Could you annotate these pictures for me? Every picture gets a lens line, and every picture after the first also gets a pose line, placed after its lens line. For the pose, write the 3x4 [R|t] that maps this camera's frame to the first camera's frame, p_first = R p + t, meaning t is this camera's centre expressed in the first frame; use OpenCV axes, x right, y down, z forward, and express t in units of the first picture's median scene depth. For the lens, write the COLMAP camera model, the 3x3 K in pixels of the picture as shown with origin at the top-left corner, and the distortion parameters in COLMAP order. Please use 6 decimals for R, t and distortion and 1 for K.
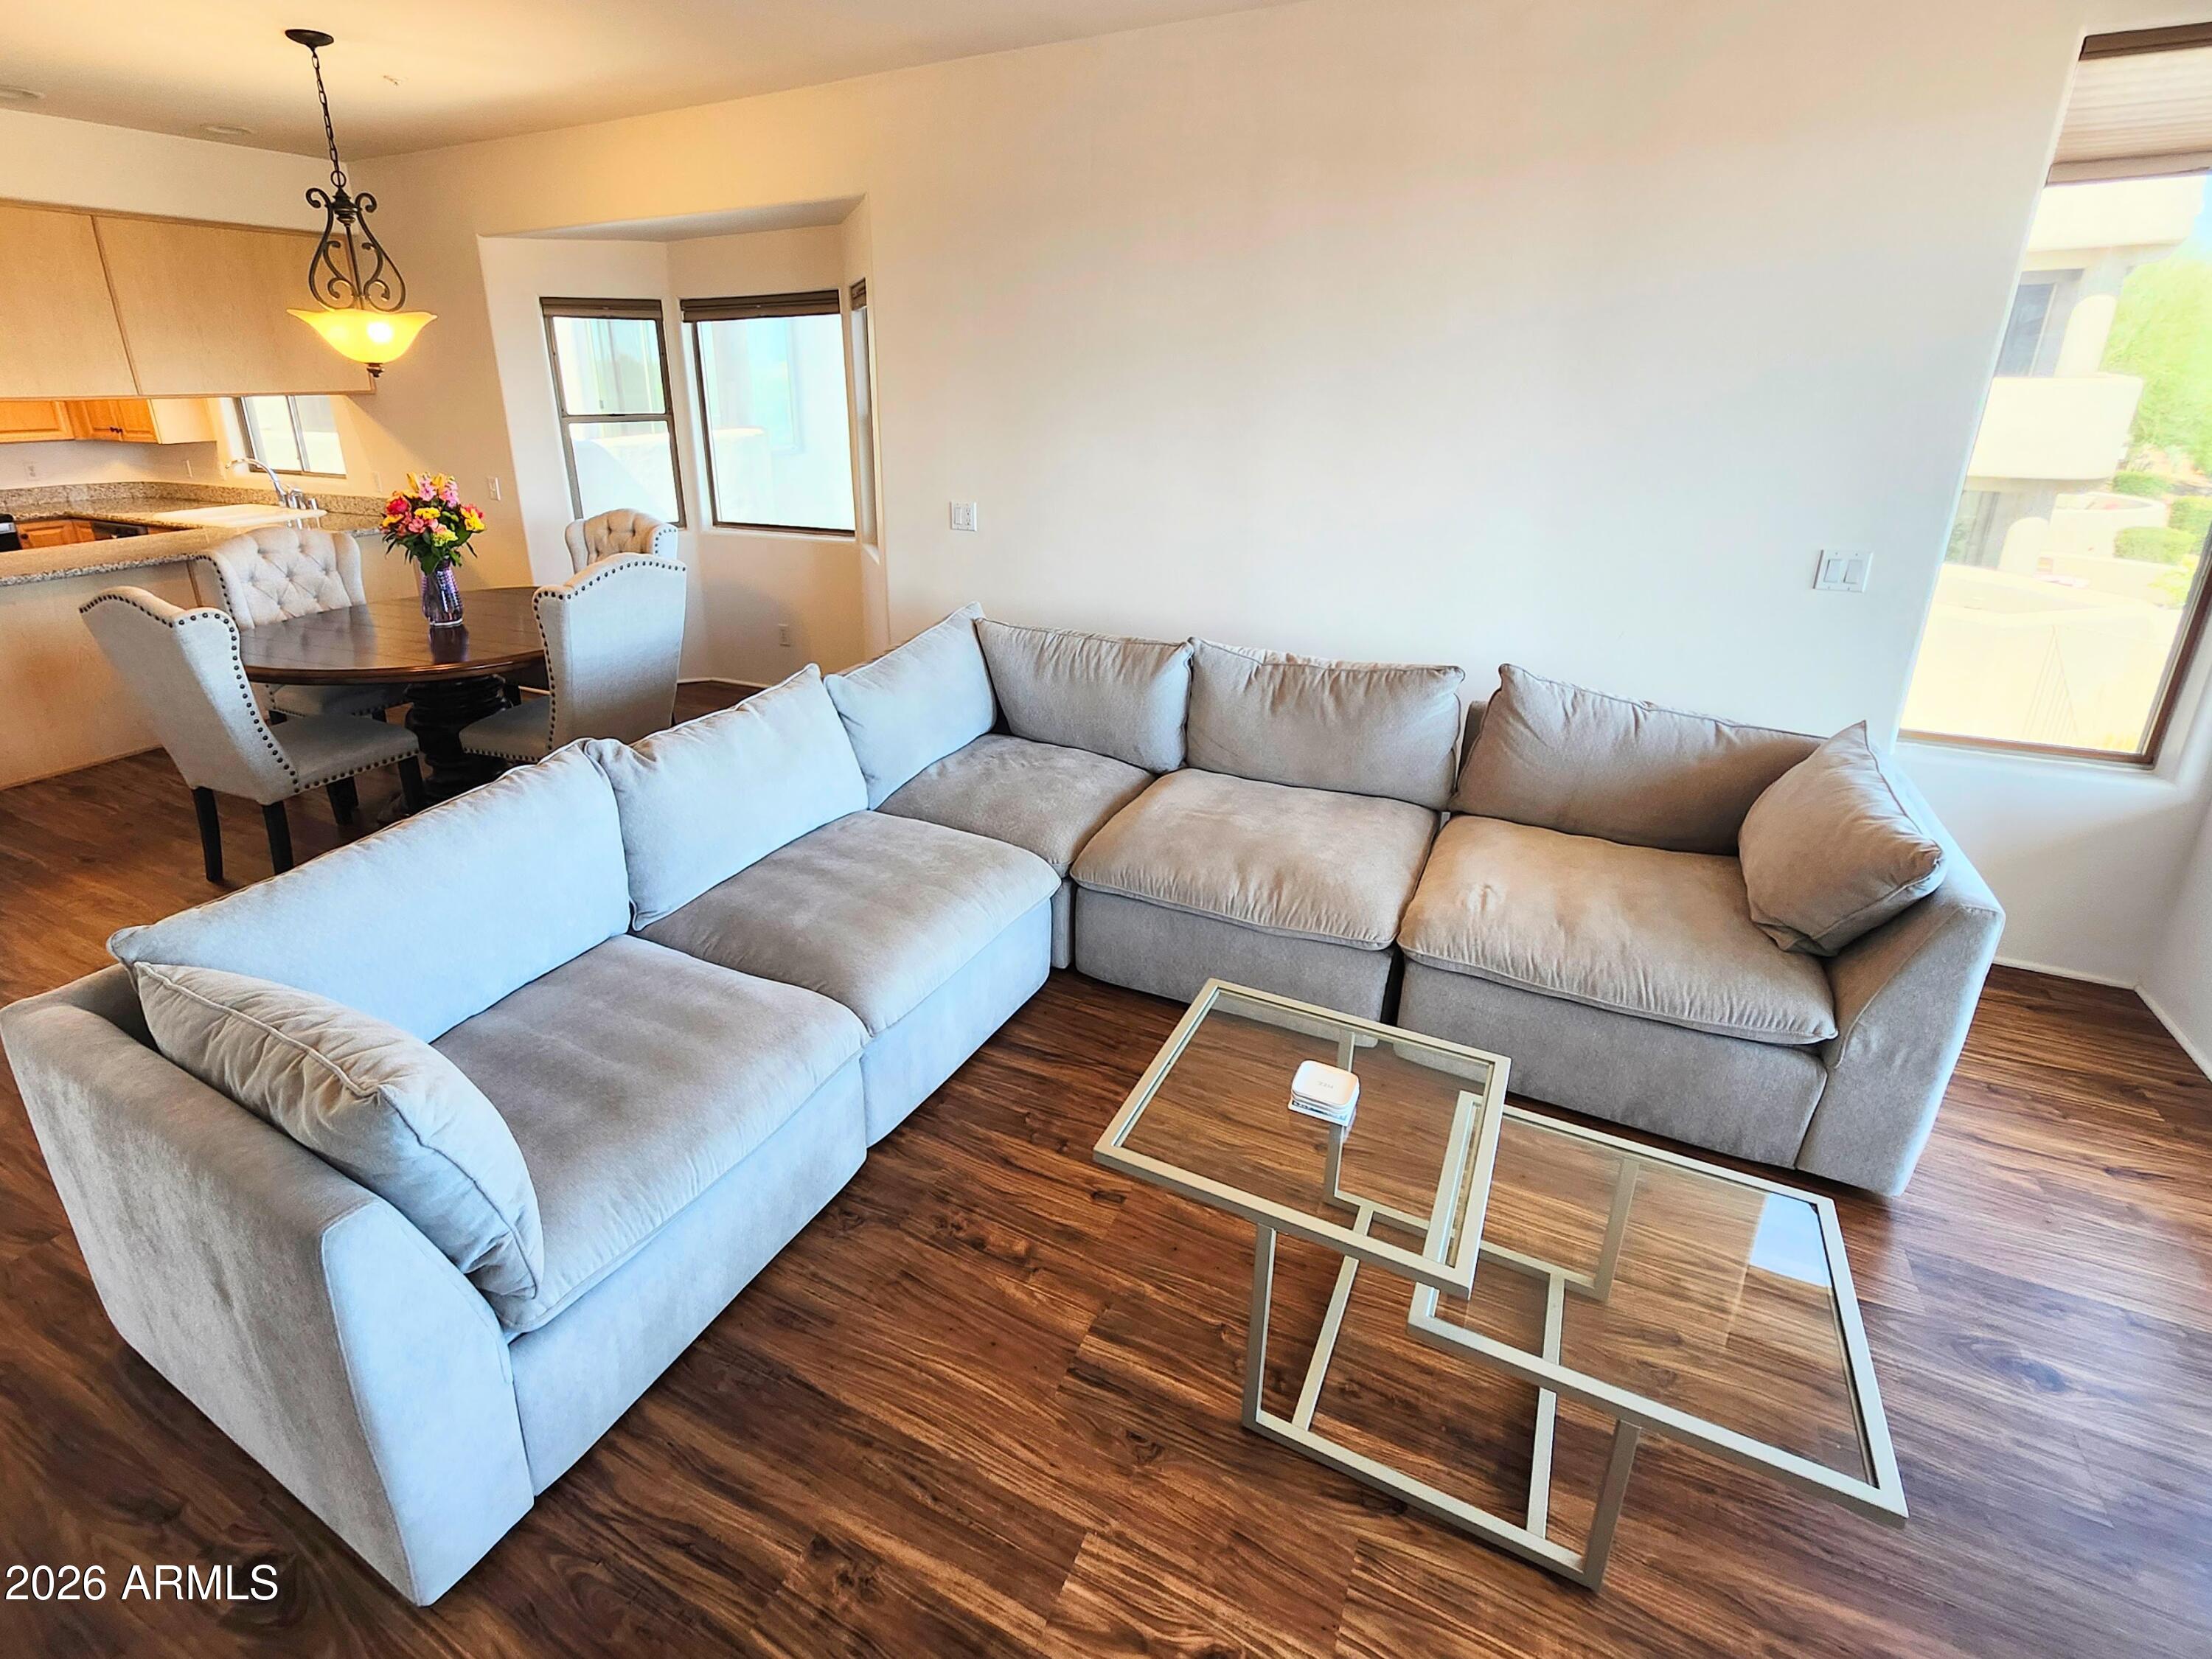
lens RADIAL K [[1026.7, 0, 1049.7], [0, 1026.7, 727.4], [0, 0, 1]] dist [-0.002384, -0.000237]
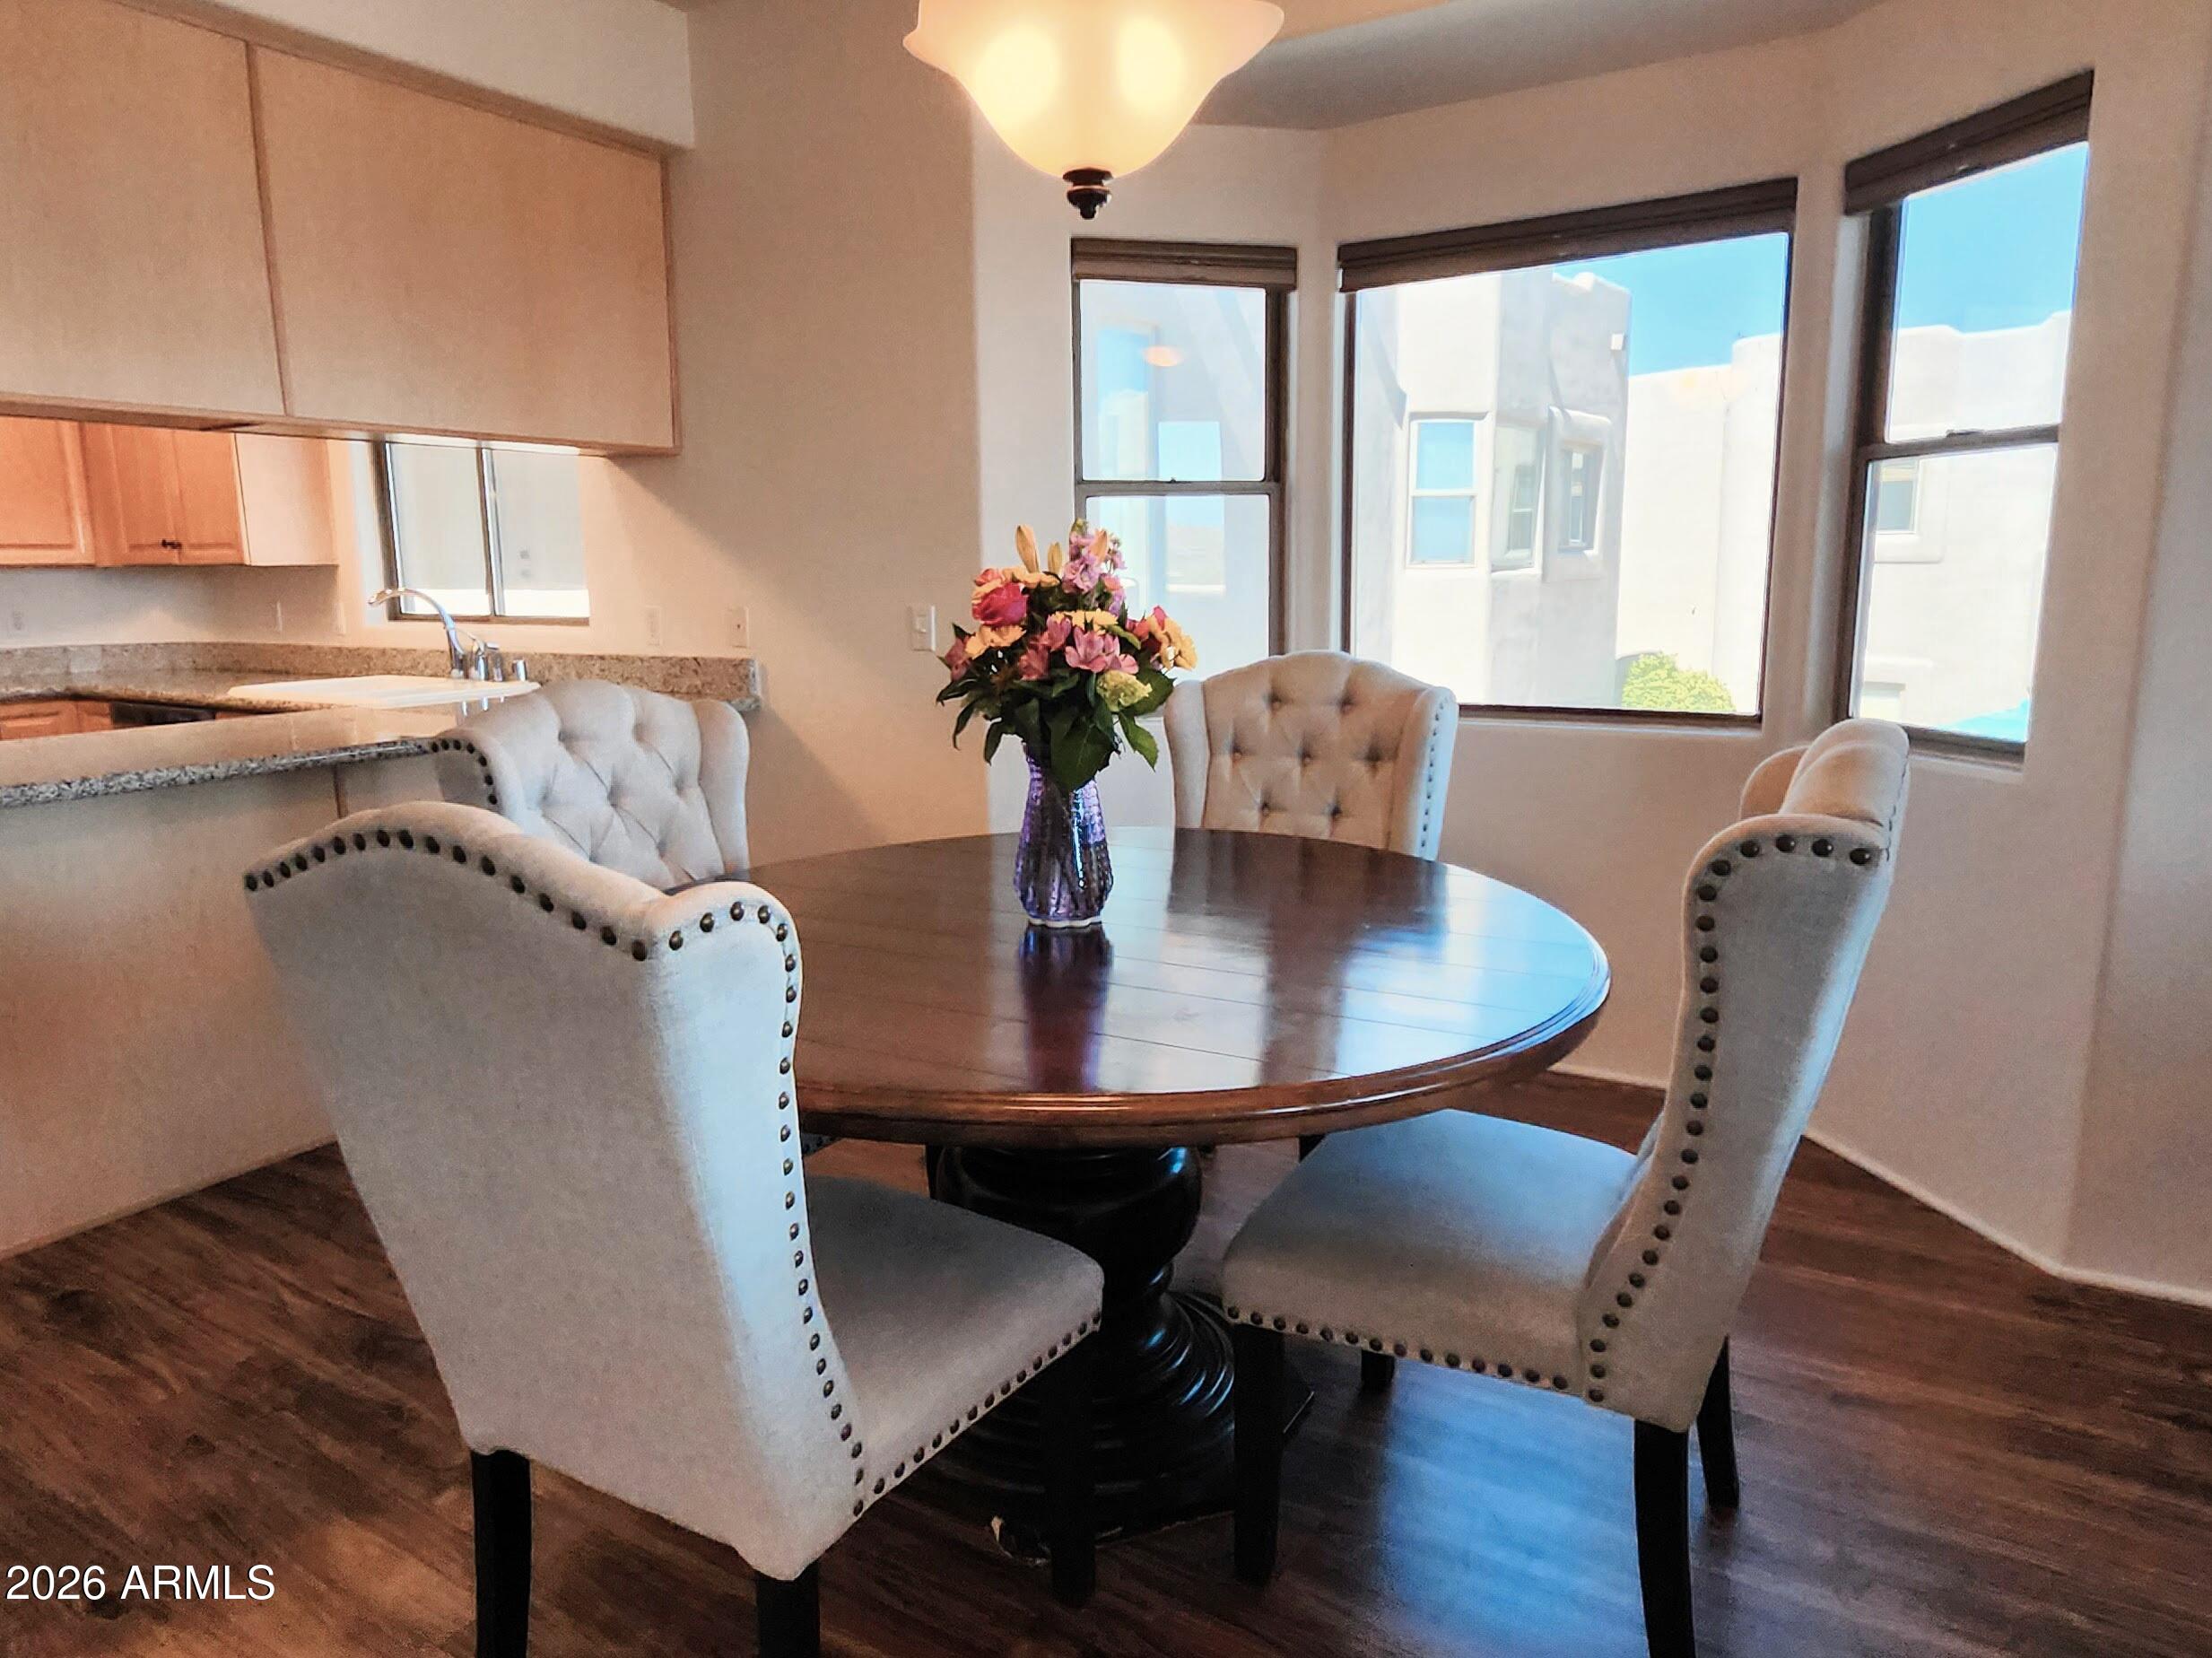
lens RADIAL K [[1390.0, 0, 1106.0], [0, 1390.0, 829.0], [0, 0, 1]] dist [-0.000315, 0.001511]
pose [[0.996604, 0.009381, -0.081803, -0.461618], [-0.021103, 0.989406, -0.143634, -0.053462], [0.079589, 0.144873, 0.986244, 0.428750]]
